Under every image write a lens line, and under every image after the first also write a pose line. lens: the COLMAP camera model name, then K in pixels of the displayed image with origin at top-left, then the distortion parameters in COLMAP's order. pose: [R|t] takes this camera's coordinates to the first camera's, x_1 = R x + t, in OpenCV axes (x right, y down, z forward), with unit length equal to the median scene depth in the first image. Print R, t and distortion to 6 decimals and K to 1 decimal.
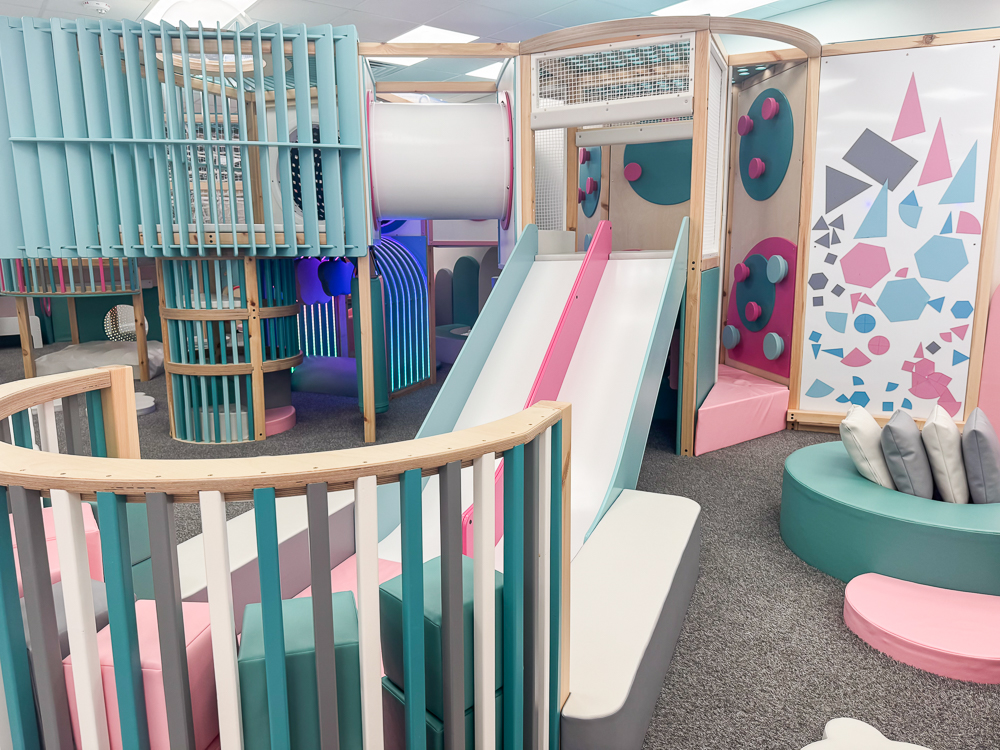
lens RADIAL K [[711.7, 0, 494.4], [0, 711.7, 373.5], [0, 0, 1]] dist [0.028562, -0.034932]
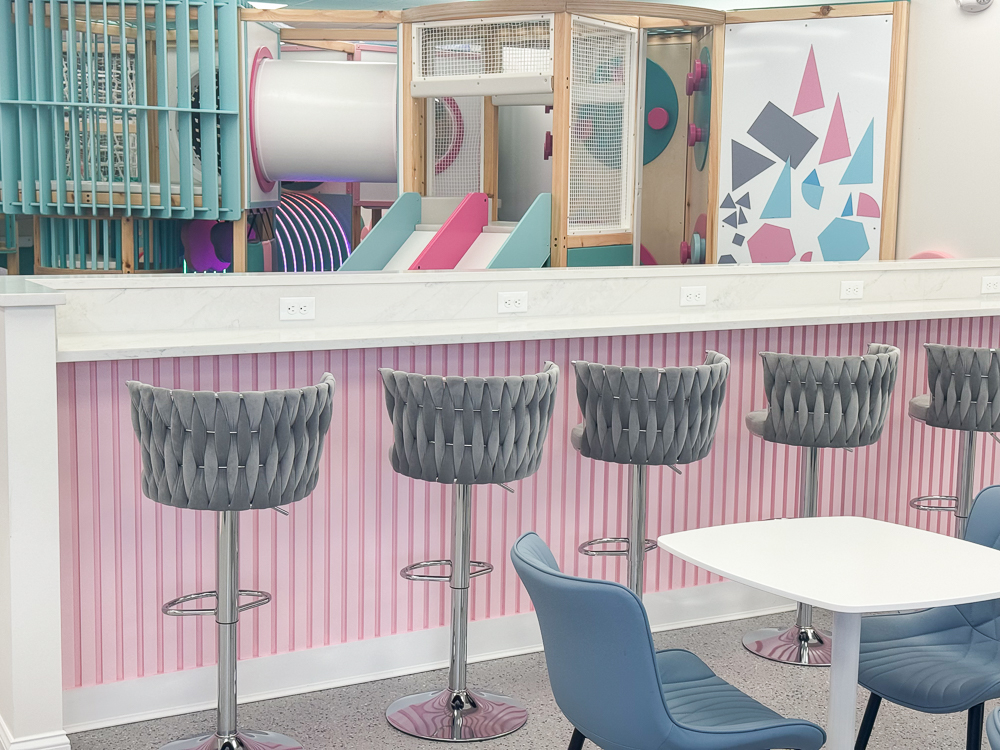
lens RADIAL K [[1389.0, 0, 501.5], [0, 1389.0, 376.0], [0, 0, 1]] dist [0.120296, 0.000000]
pose [[0.991253, 0.044756, -0.124153, 0.425352], [-0.050909, 0.997604, -0.046835, 0.120283], [0.121759, 0.052746, 0.991157, -0.851695]]
